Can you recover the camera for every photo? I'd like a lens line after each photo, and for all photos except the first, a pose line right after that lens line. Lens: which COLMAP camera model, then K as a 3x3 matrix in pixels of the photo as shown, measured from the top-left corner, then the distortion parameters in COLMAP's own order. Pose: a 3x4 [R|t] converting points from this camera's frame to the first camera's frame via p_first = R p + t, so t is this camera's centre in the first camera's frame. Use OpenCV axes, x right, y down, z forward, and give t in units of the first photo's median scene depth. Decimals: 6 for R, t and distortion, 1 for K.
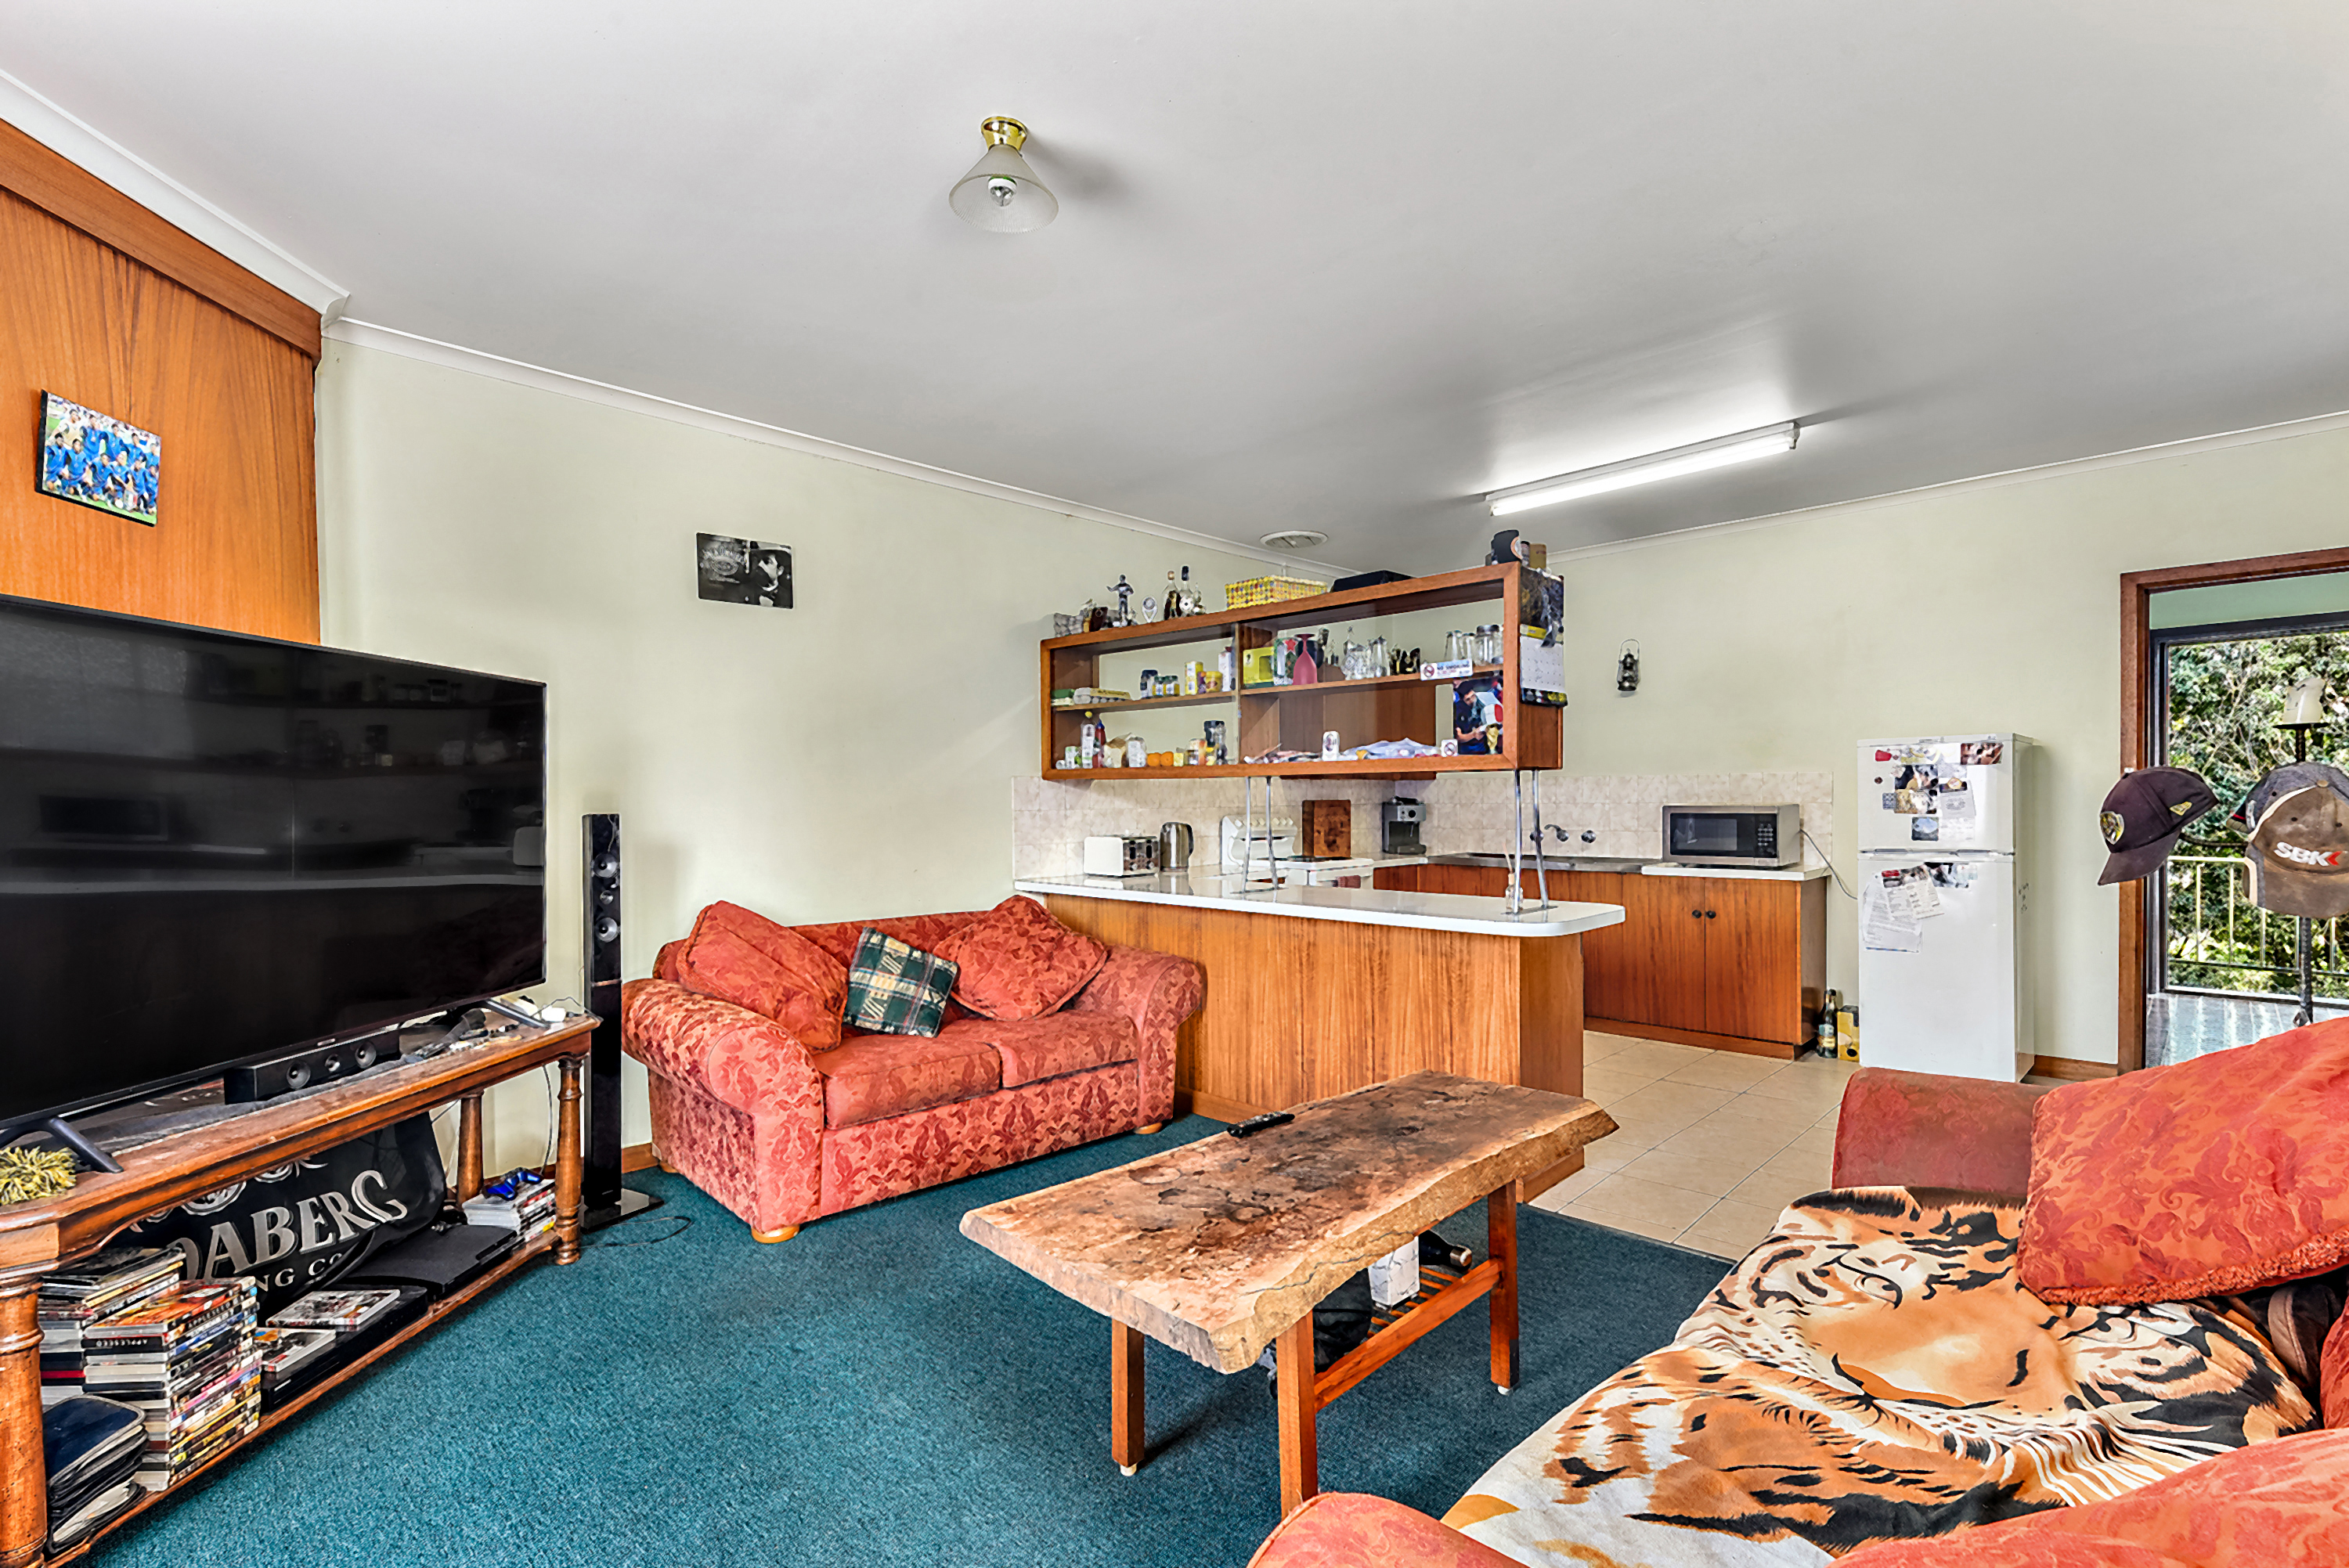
lens RADIAL K [[1046.2, 0, 1215.1], [0, 1046.2, 821.3], [0, 0, 1]] dist [0.003209, 0.000712]
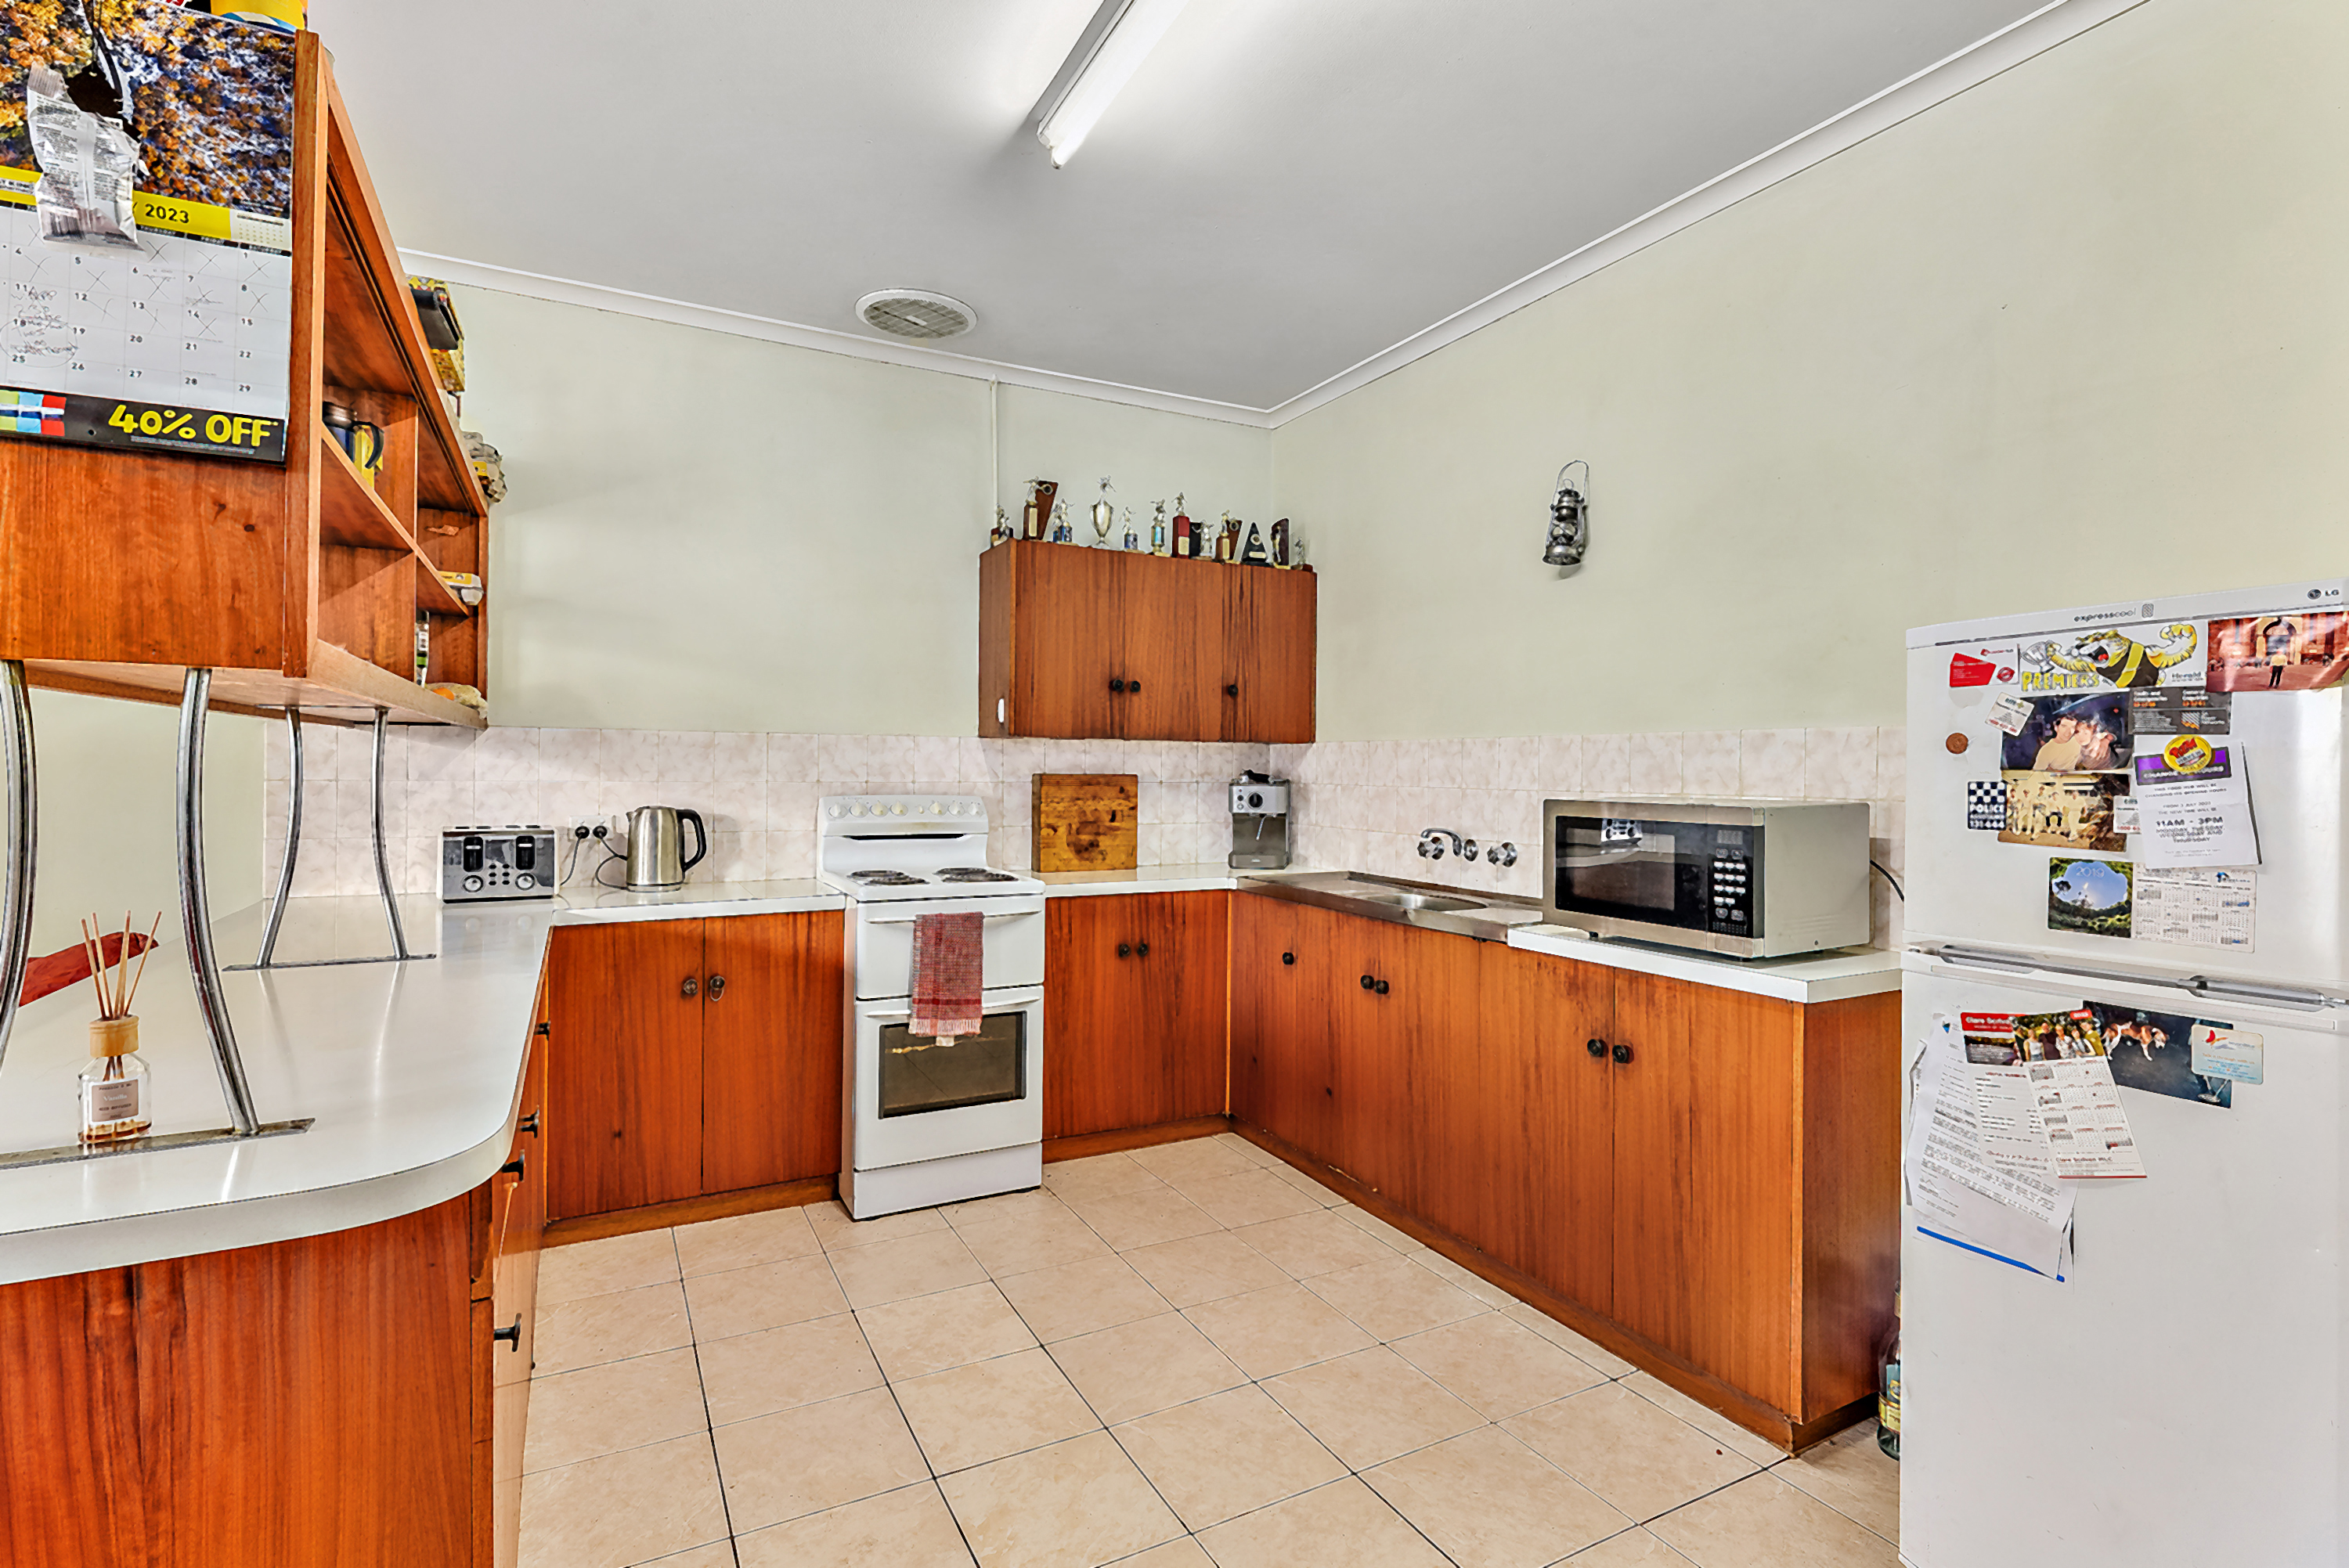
lens RADIAL K [[1103.2, 0, 1180.9], [0, 1103.2, 761.6], [0, 0, 1]] dist [-0.000844, -0.001082]
pose [[0.955705, 0.016176, -0.293881, 0.441628], [-0.025330, 0.999304, -0.027371, -0.015087], [0.293234, 0.033603, 0.955450, 0.519135]]
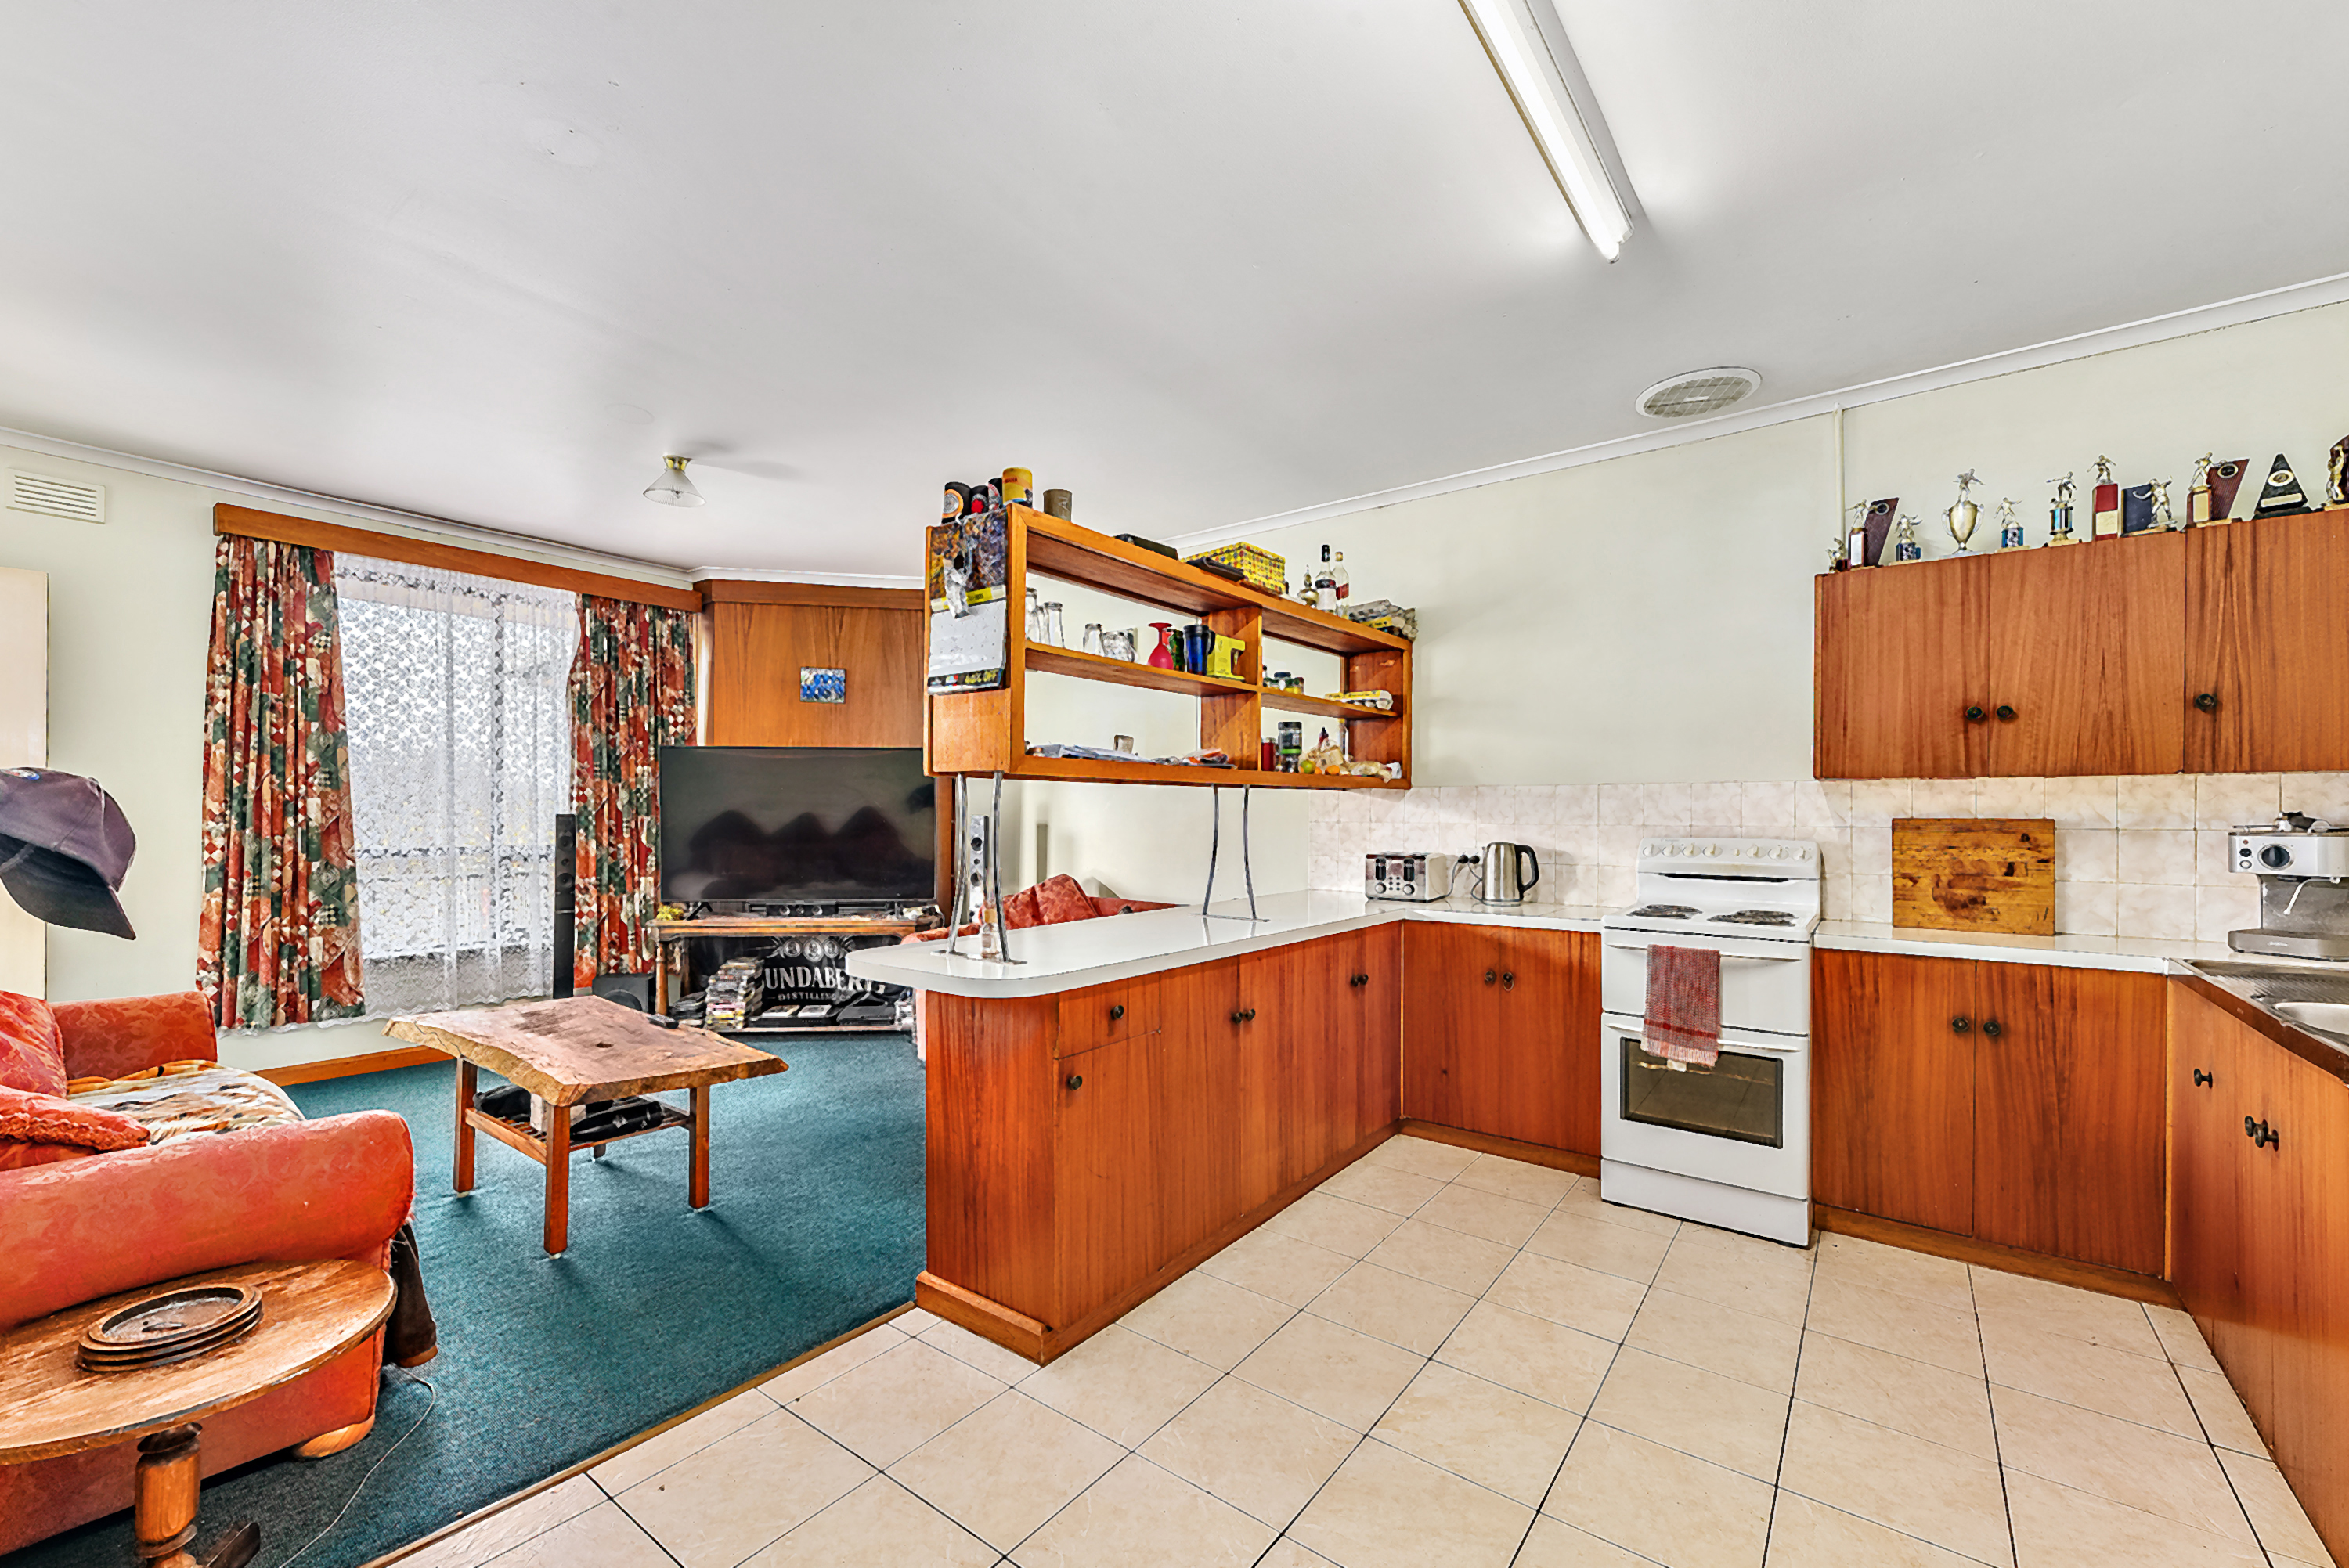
lens RADIAL K [[931.7, 0, 1158.7], [0, 931.7, 798.5], [0, 0, 1]] dist [-0.002316, -0.000398]
pose [[0.120441, -0.004827, -0.992709, 0.657576], [-0.028790, 0.999551, -0.008353, -0.019477], [0.992303, 0.029587, 0.120248, 0.693158]]
